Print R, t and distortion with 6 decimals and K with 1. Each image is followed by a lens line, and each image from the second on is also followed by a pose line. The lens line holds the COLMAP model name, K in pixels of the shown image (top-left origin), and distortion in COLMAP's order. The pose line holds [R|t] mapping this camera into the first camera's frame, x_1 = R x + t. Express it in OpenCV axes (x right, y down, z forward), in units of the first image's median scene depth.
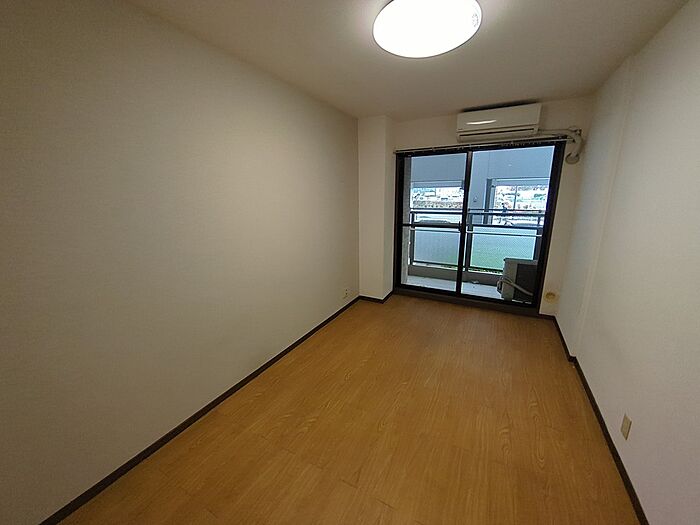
lens RADIAL K [[277.0, 0, 350.0], [0, 277.0, 262.5], [0, 0, 1]] dist [0.000689, 0.000026]
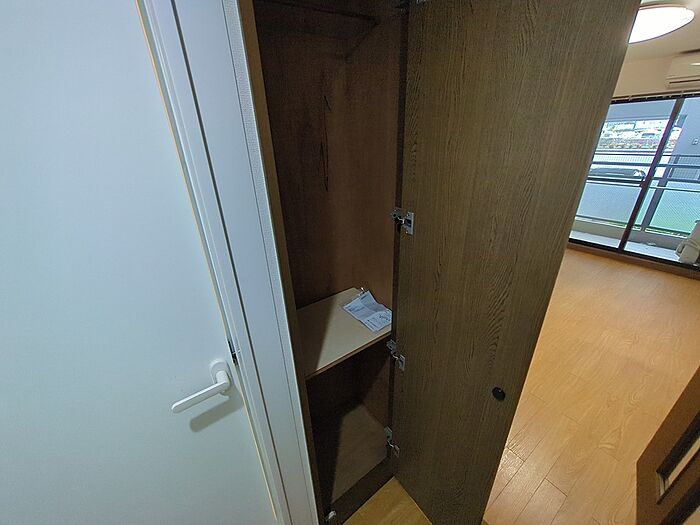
lens RADIAL K [[277.0, 0, 350.0], [0, 277.0, 262.5], [0, 0, 1]] dist [0.000689, 0.000026]
pose [[0.896430, 0.153247, -0.415848, -0.076757], [-0.067674, 0.974642, 0.213290, 0.002722], [0.437989, -0.163057, 0.884069, -0.356954]]
